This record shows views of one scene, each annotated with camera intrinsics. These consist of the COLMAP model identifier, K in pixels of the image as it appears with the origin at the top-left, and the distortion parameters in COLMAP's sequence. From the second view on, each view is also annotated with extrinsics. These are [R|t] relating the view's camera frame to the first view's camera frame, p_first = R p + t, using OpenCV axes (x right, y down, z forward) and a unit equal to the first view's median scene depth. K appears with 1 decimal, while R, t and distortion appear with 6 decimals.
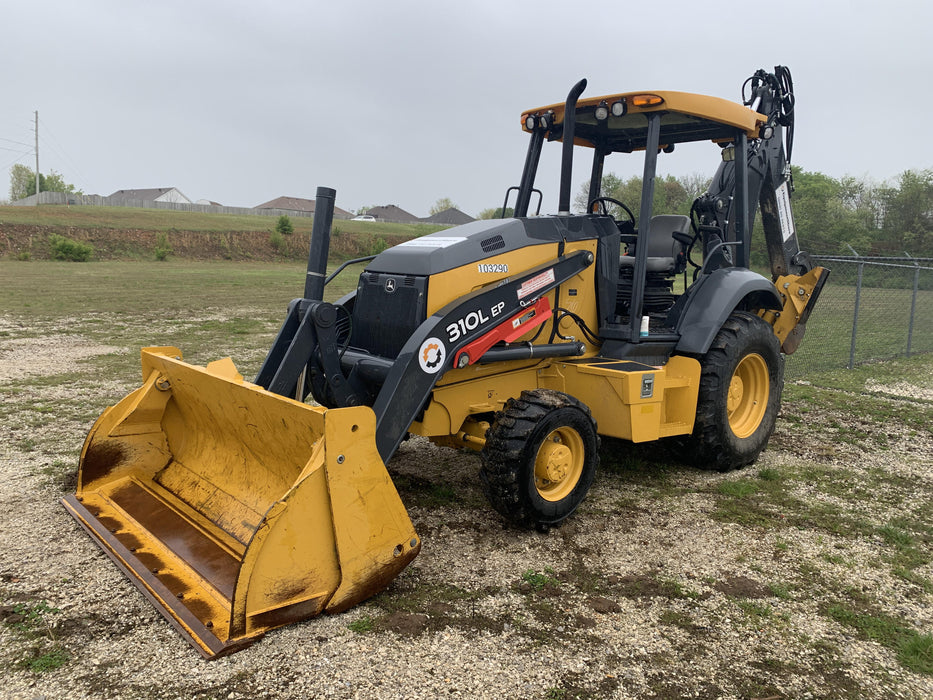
lens RADIAL K [[701.2, 0, 488.5], [0, 701.2, 334.3], [0, 0, 1]] dist [-0.013116, -0.002201]
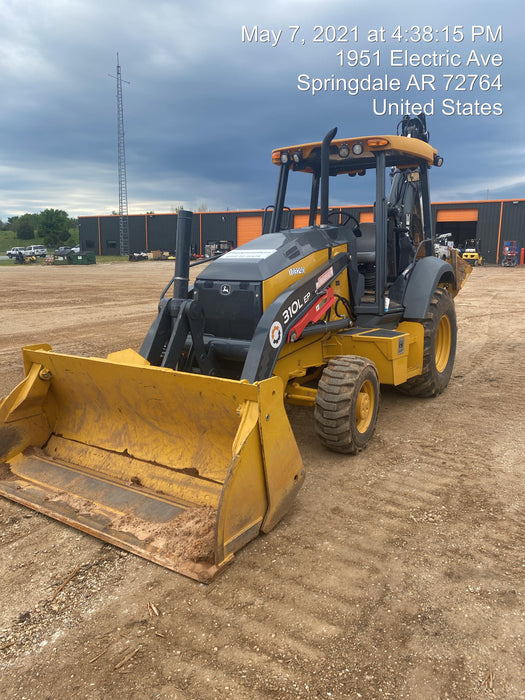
lens RADIAL K [[526.1, 0, 263.9], [0, 526.1, 325.3], [0, 0, 1]] dist [-0.013116, -0.002201]
pose [[0.971878, -0.069749, 0.224917, -0.309571], [0.064411, 0.997442, 0.030993, -0.019628], [-0.226503, -0.015634, 0.973885, 0.023530]]
